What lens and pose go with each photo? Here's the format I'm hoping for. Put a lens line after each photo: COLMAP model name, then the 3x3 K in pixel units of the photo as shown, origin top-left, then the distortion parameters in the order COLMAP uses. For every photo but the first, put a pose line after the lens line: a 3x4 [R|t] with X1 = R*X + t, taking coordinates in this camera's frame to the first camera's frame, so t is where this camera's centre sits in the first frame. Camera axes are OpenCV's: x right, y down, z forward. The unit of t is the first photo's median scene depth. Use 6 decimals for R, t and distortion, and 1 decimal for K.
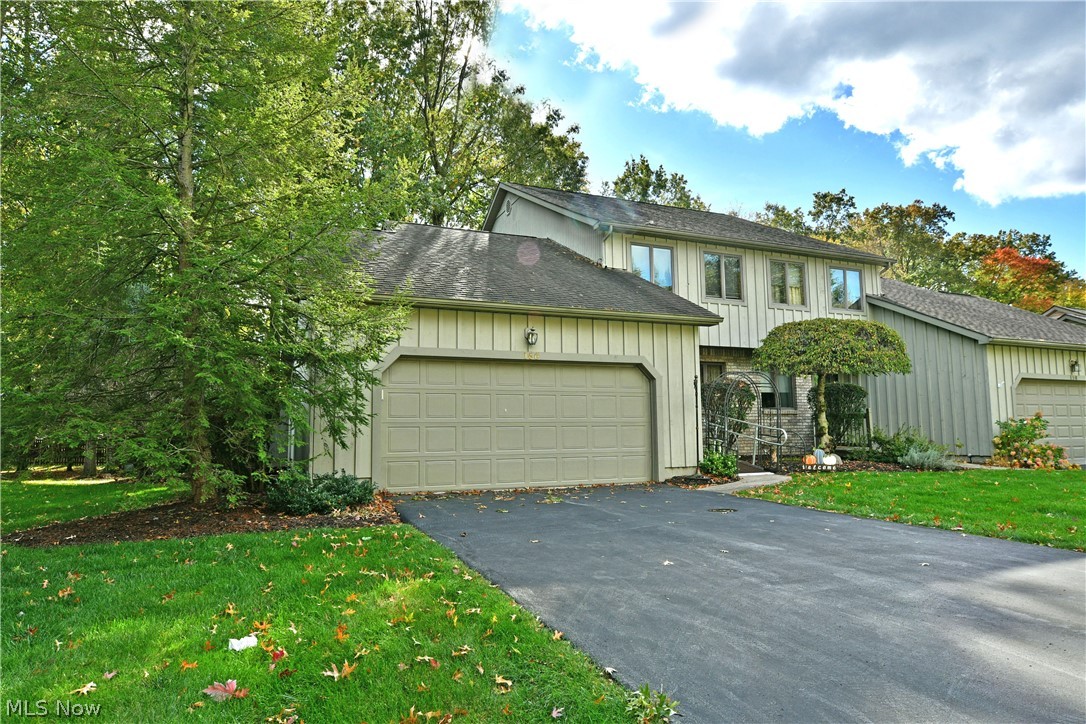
lens RADIAL K [[652.8, 0, 541.7], [0, 652.8, 356.8], [0, 0, 1]] dist [-0.002804, -0.000975]
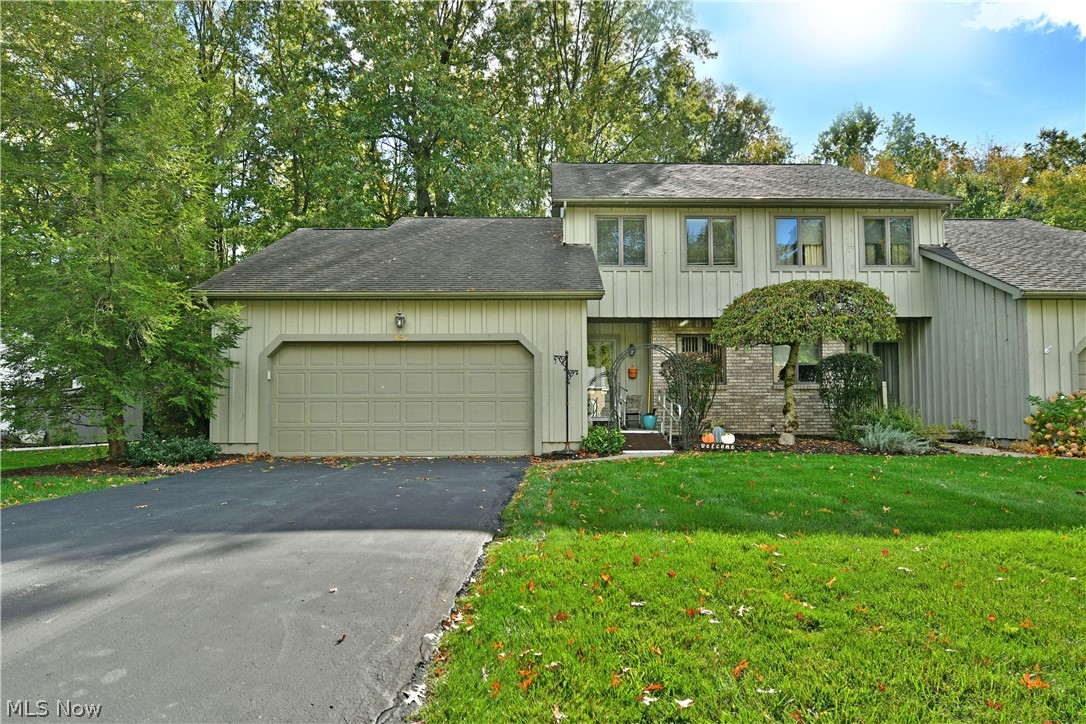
lens RADIAL K [[652.8, 0, 541.2], [0, 652.8, 369.3], [0, 0, 1]] dist [-0.002804, -0.000975]
pose [[0.924975, -0.019726, -0.379517, 0.547706], [0.038527, 0.998374, 0.042009, 0.013251], [0.378071, -0.053479, 0.924231, 0.063905]]
